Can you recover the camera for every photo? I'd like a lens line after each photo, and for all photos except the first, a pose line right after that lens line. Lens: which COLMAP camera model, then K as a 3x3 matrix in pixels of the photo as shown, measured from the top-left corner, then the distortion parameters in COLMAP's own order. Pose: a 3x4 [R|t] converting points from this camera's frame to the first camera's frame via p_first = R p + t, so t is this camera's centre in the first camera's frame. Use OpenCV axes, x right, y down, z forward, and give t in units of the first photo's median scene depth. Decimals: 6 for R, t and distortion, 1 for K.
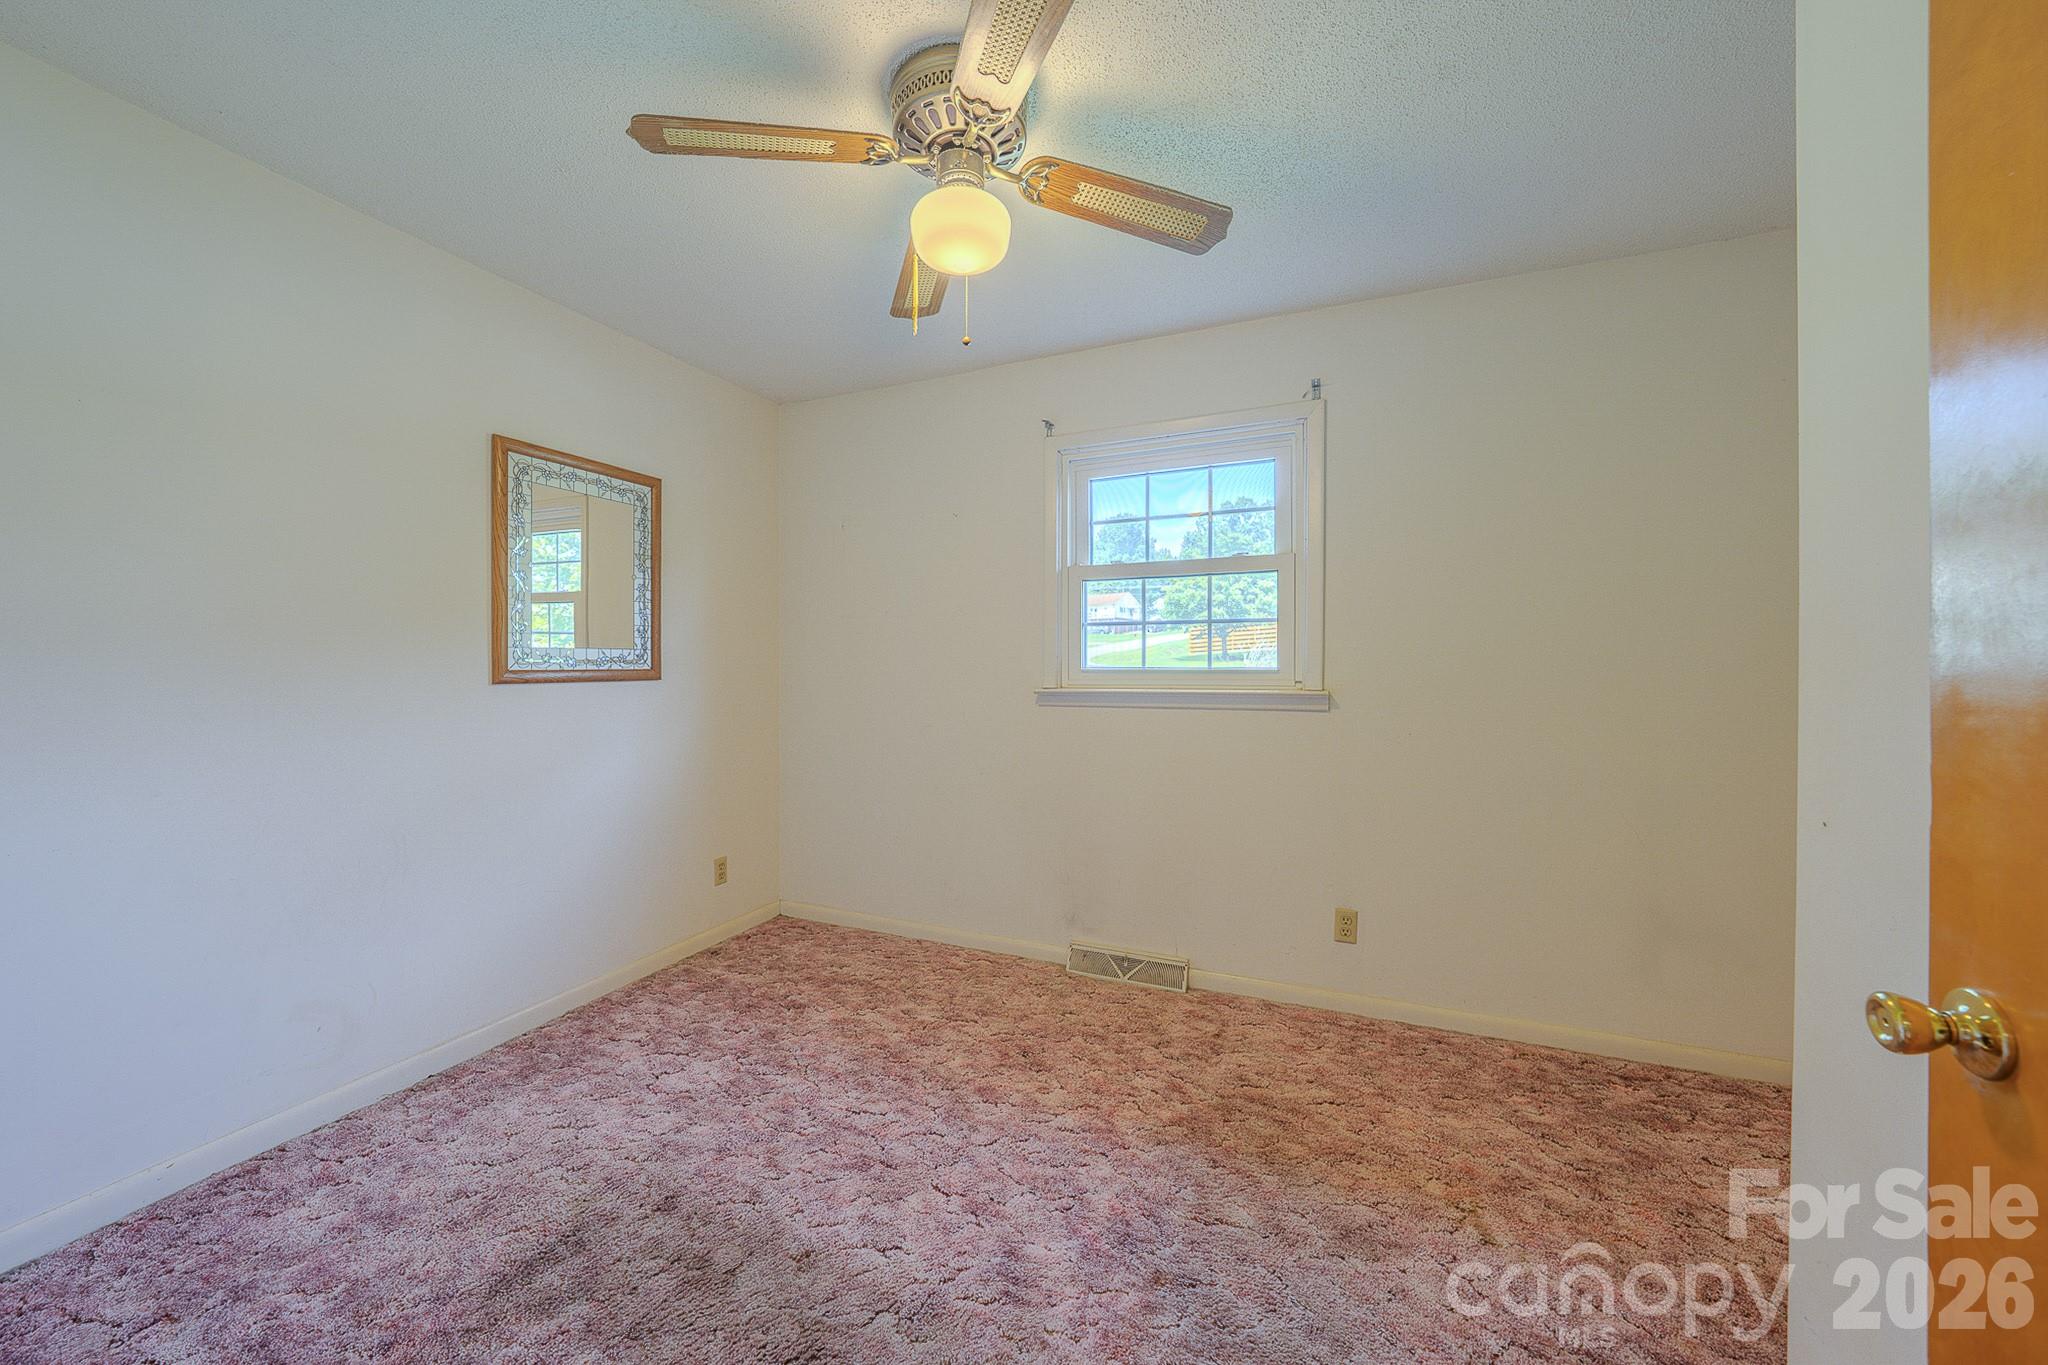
lens RADIAL K [[724.0, 0, 1035.1], [0, 724.0, 678.2], [0, 0, 1]] dist [-0.000025, 0.000086]
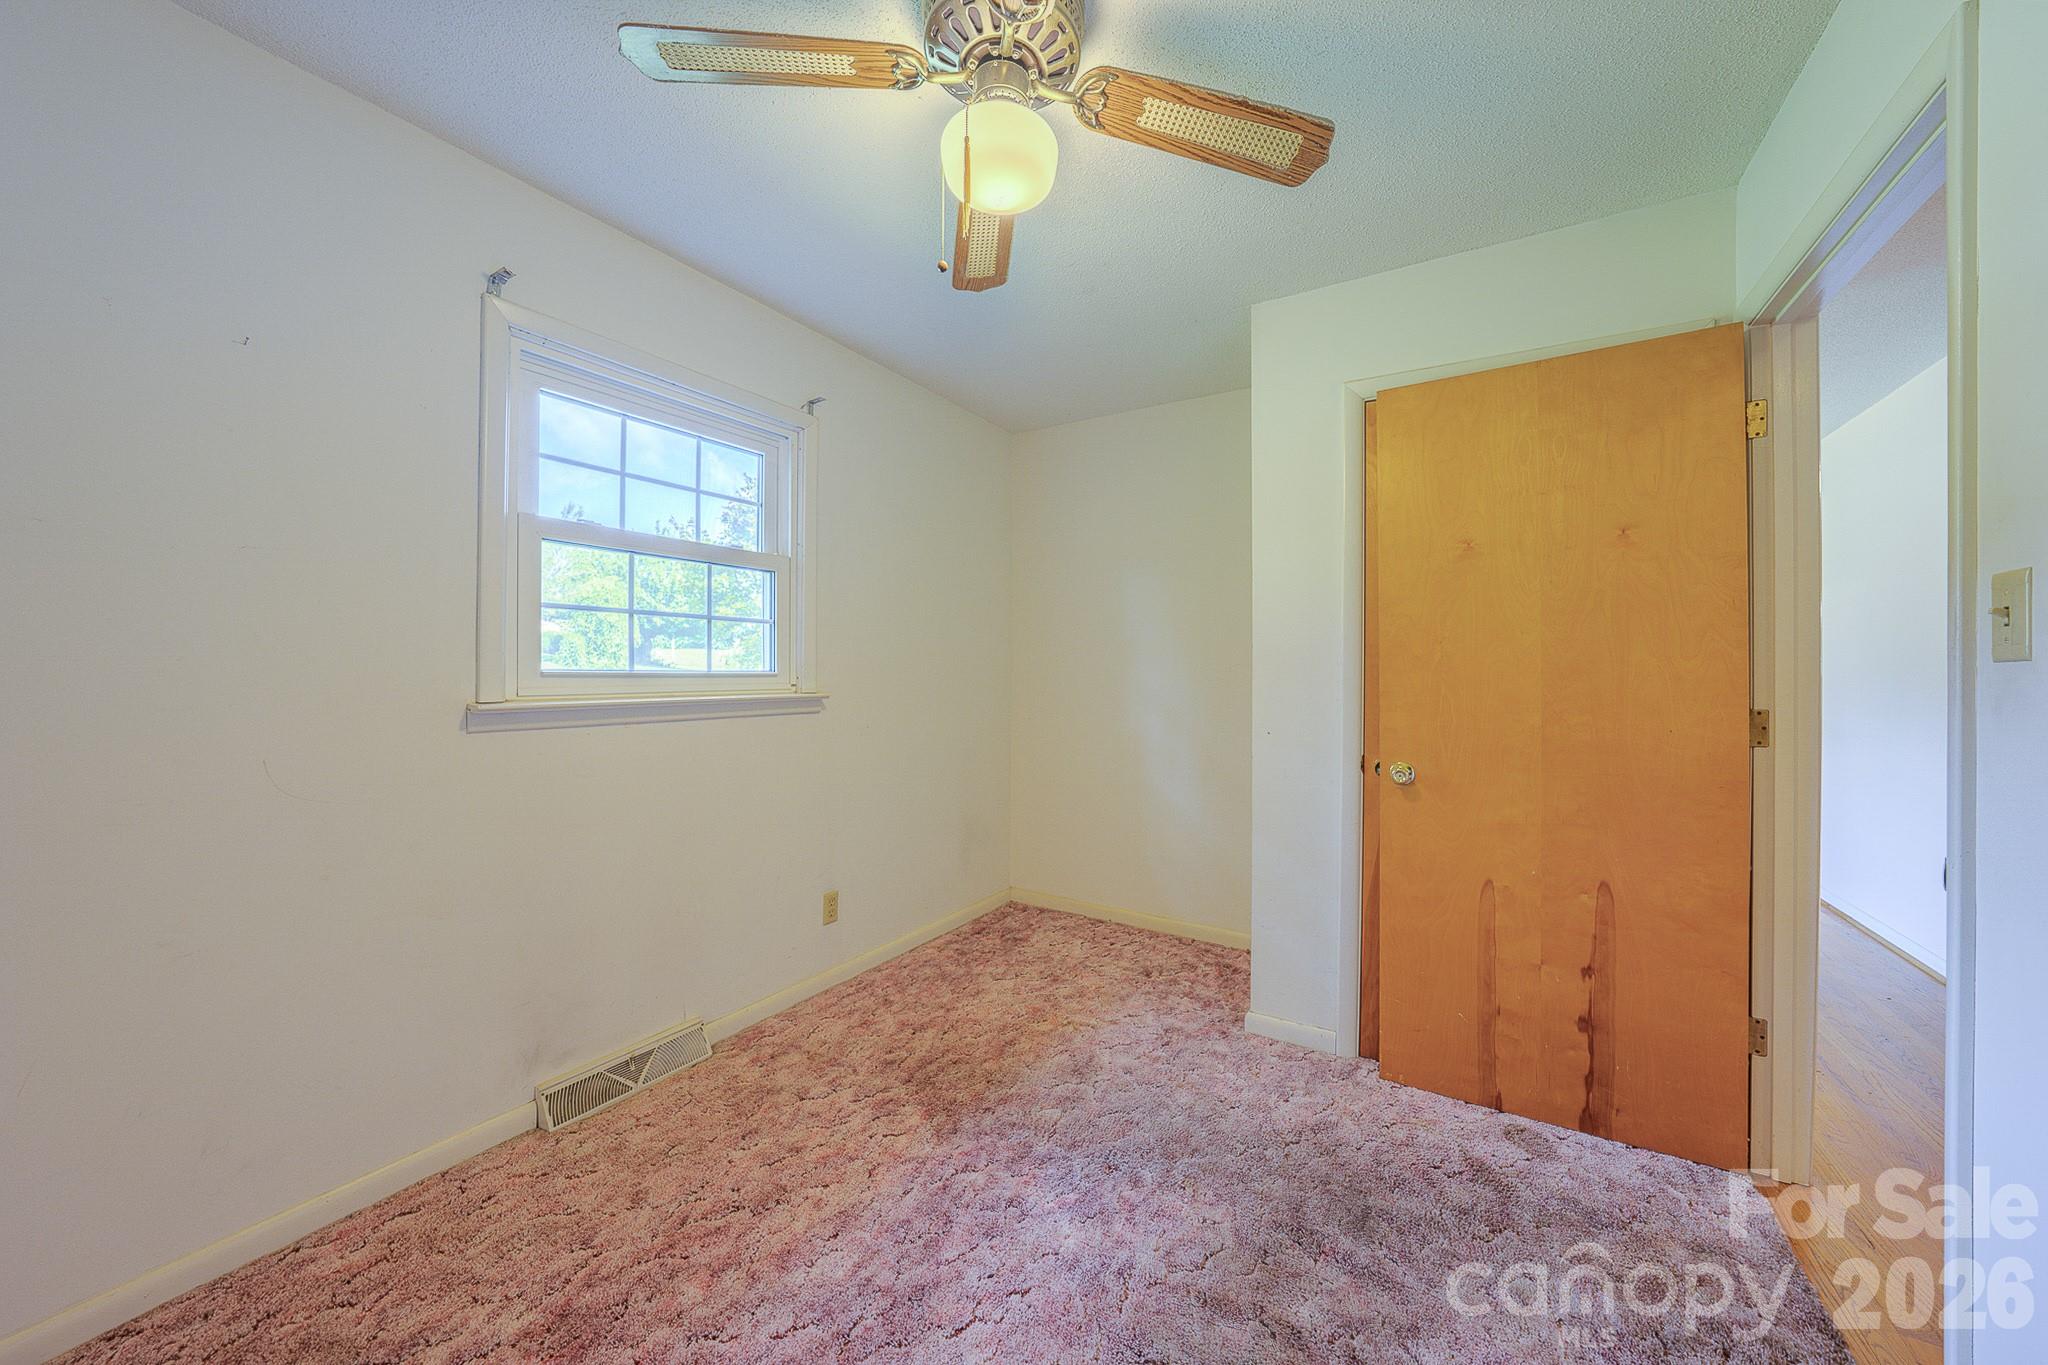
lens RADIAL K [[716.5, 0, 1024.0], [0, 716.5, 682.5], [0, 0, 1]] dist [-0.000241, 0.000049]
pose [[0.166378, -0.007255, 0.986035, -0.575171], [0.007720, 0.999952, 0.006054, -0.003299], [-0.986032, 0.006605, 0.166426, 0.515733]]
